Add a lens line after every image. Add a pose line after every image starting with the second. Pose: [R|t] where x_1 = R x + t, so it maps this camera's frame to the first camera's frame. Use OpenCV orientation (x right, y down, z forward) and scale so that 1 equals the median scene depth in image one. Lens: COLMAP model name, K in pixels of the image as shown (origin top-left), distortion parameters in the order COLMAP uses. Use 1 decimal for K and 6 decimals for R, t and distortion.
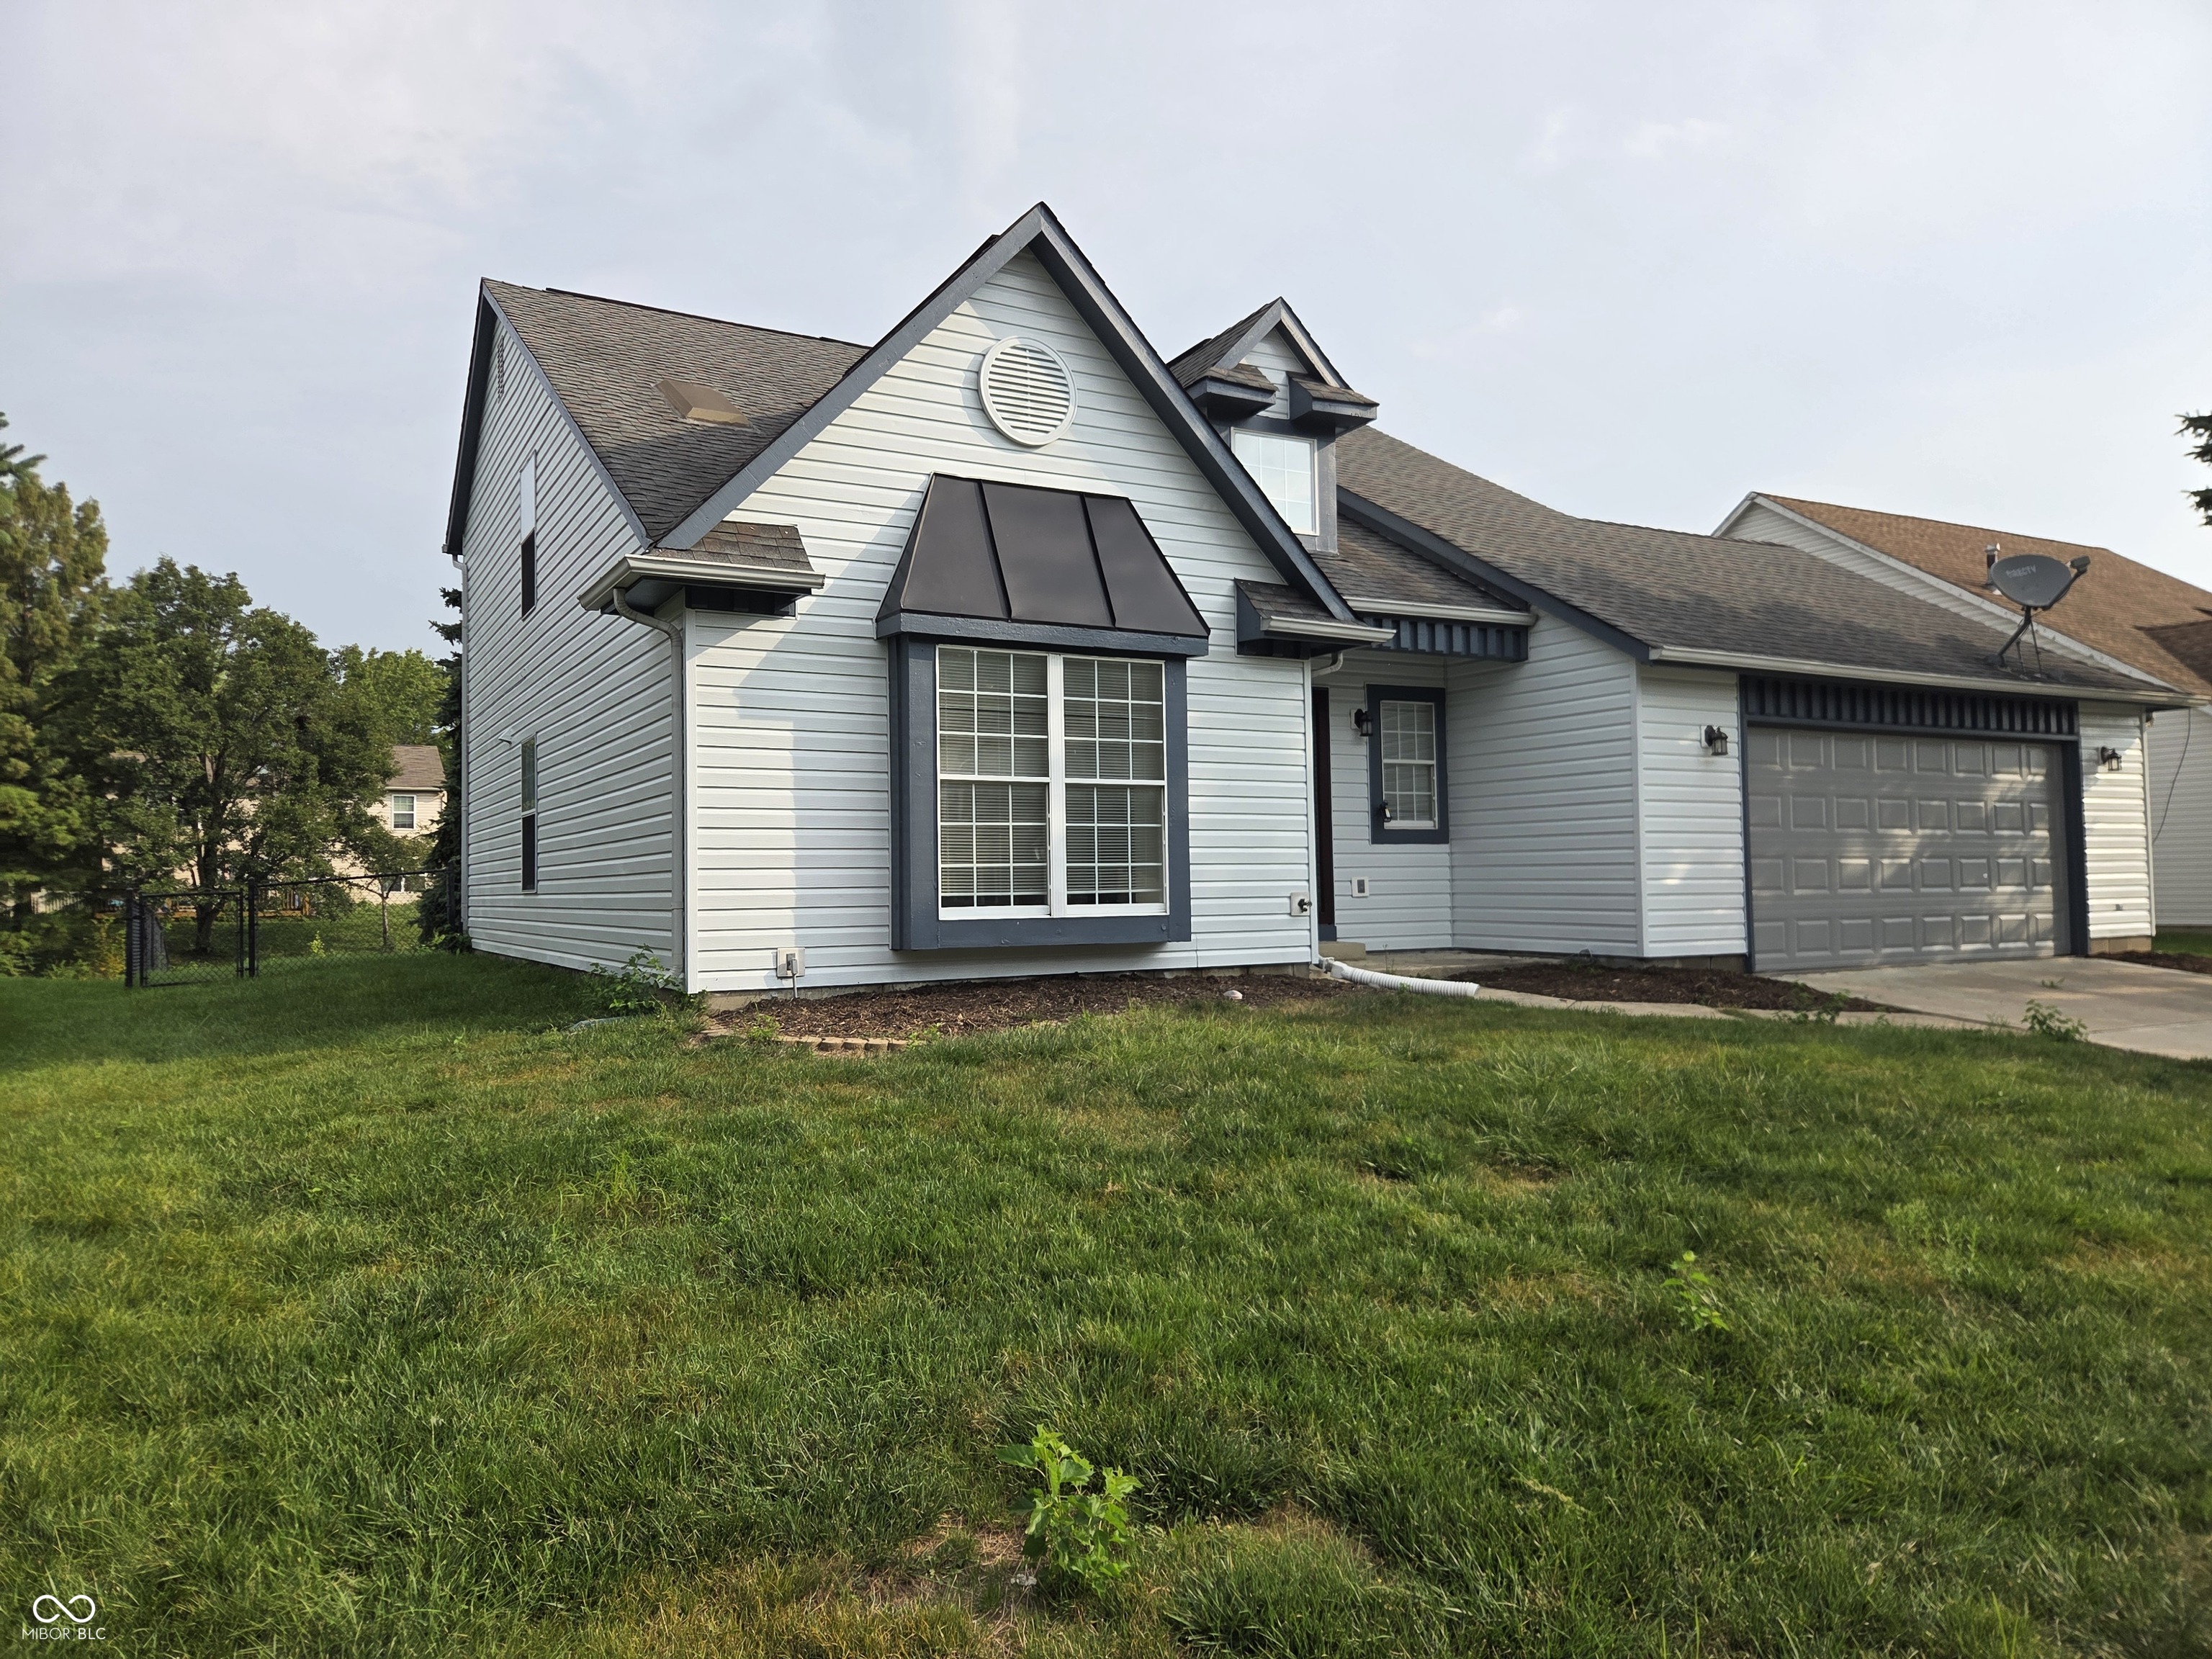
lens RADIAL K [[1497.5, 0, 1089.2], [0, 1497.5, 824.8], [0, 0, 1]] dist [0.065608, -0.042409]
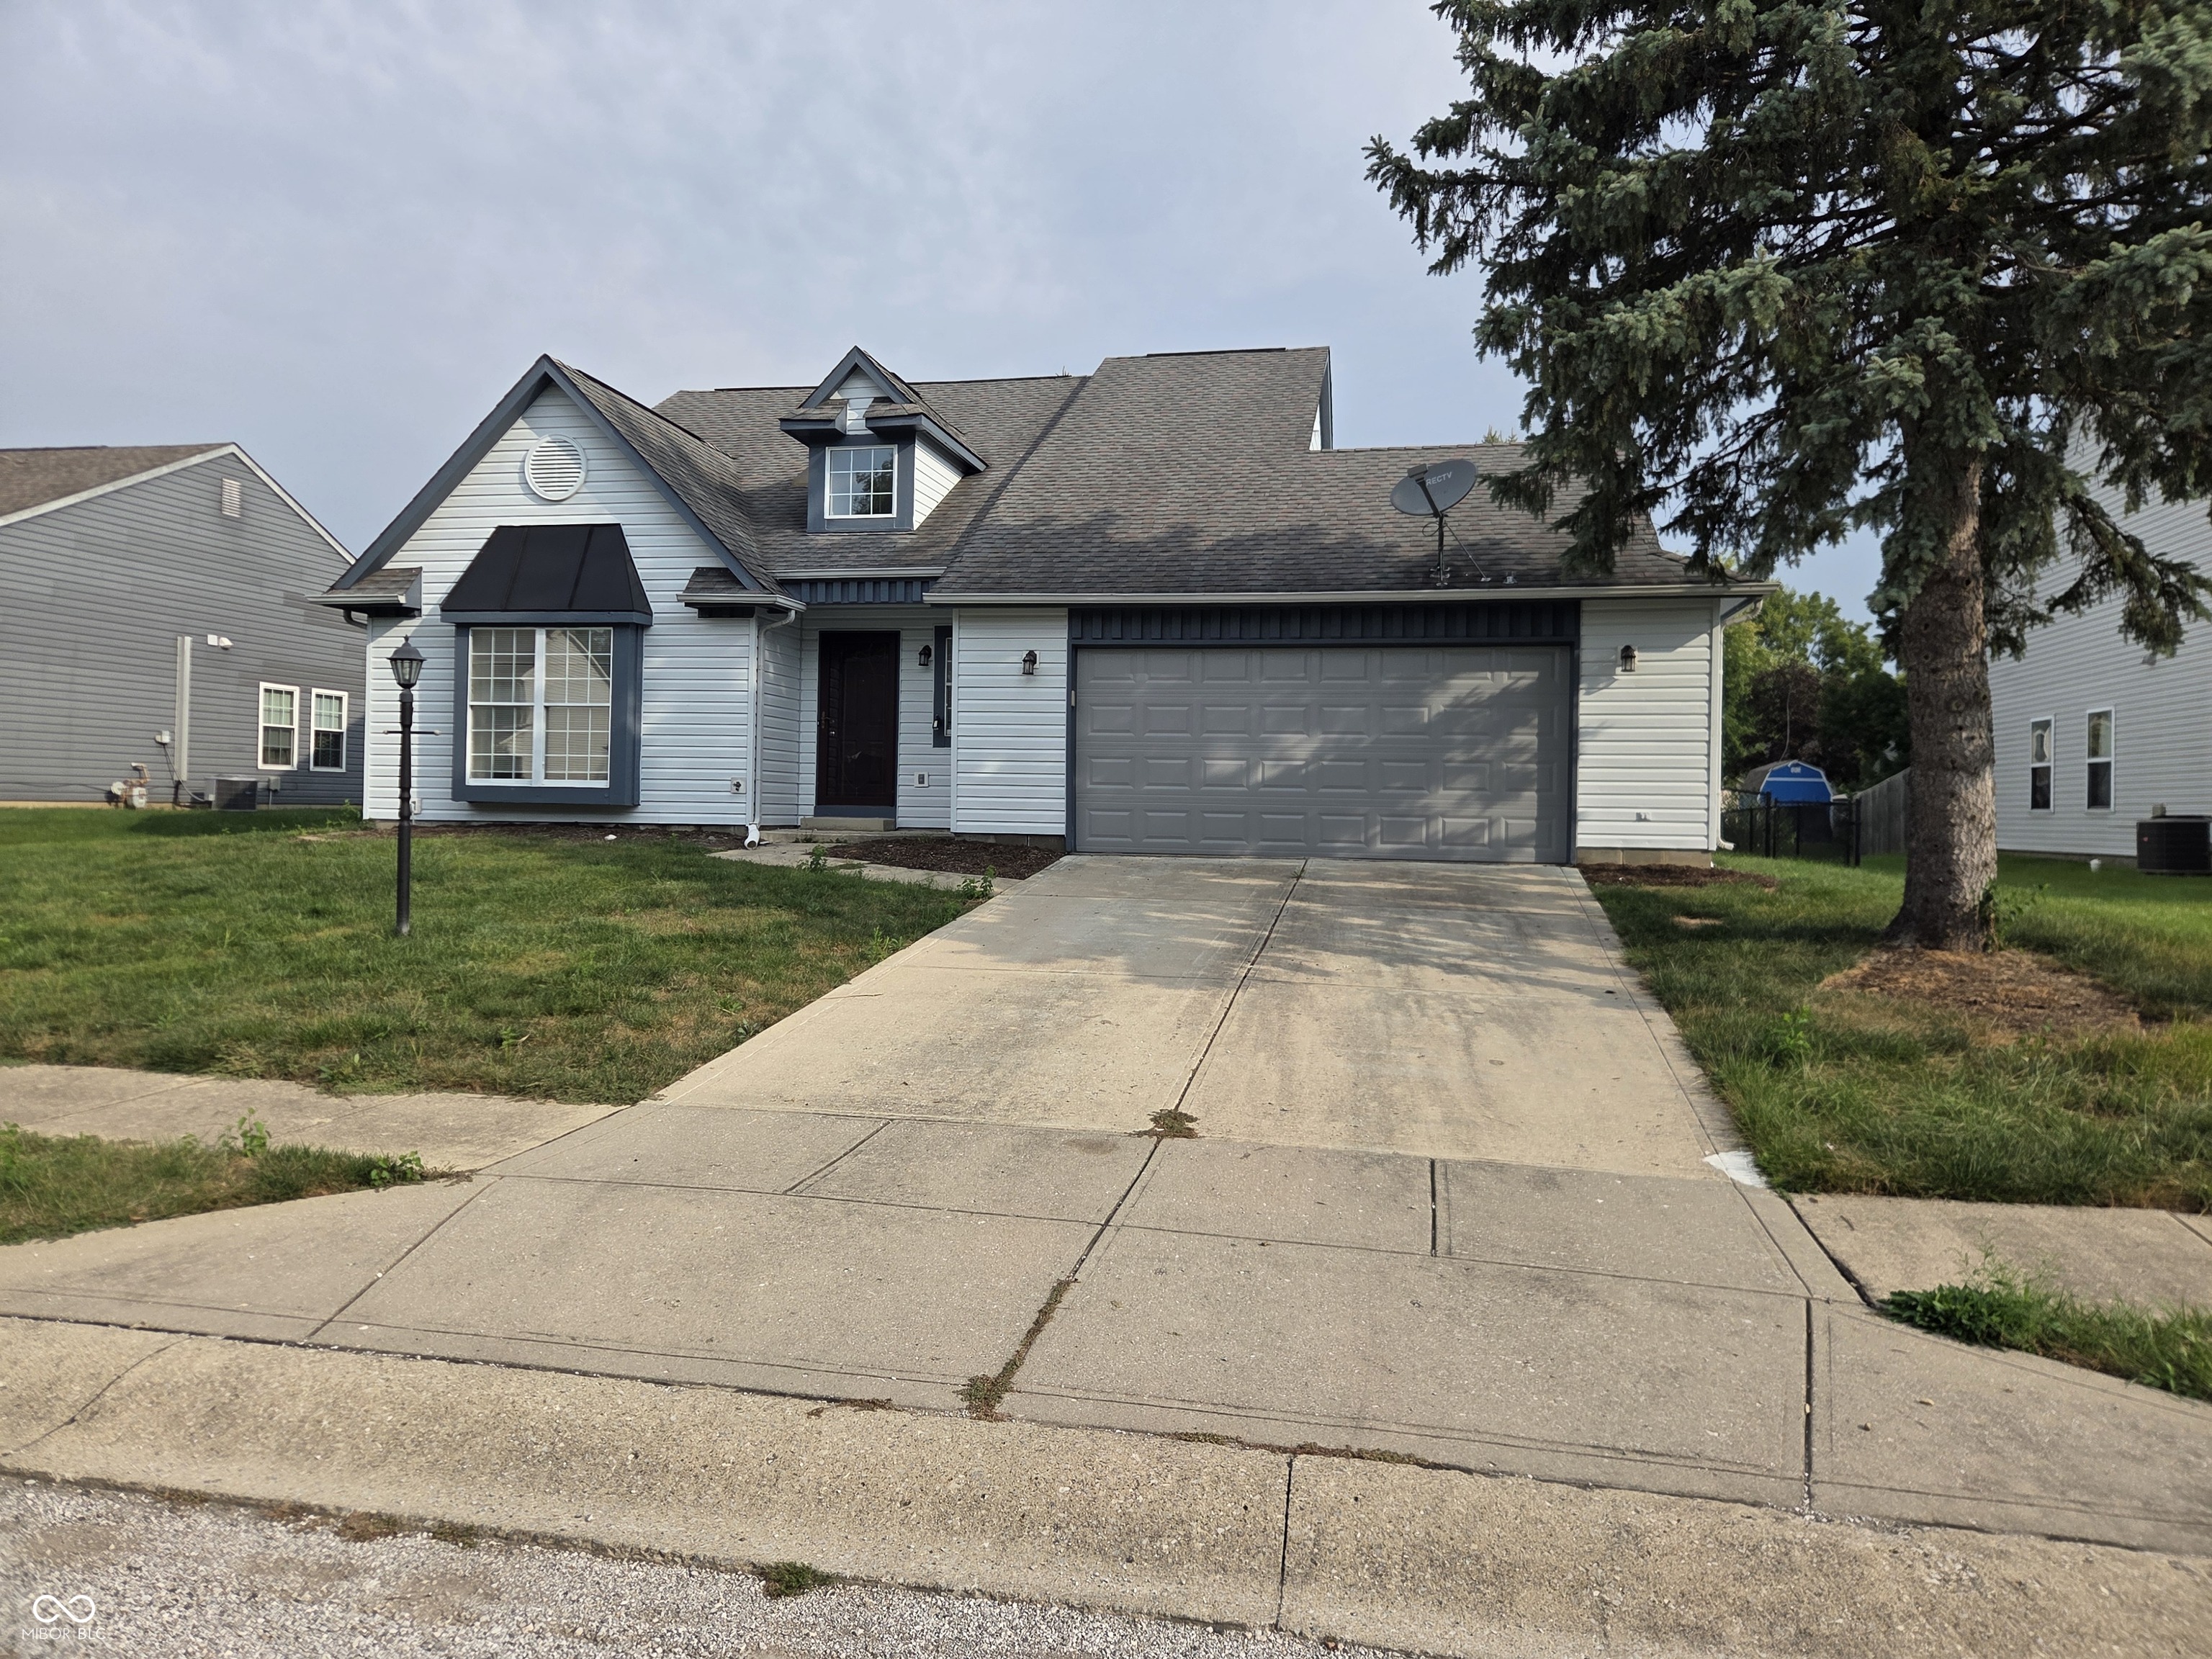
lens RADIAL K [[1497.5, 0, 1089.2], [0, 1497.5, 824.8], [0, 0, 1]] dist [0.065608, -0.042409]
pose [[0.760671, 0.035046, -0.648191, 1.388080], [-0.001141, 0.998612, 0.052653, 0.013541], [0.649136, -0.039312, 0.759655, 0.101701]]
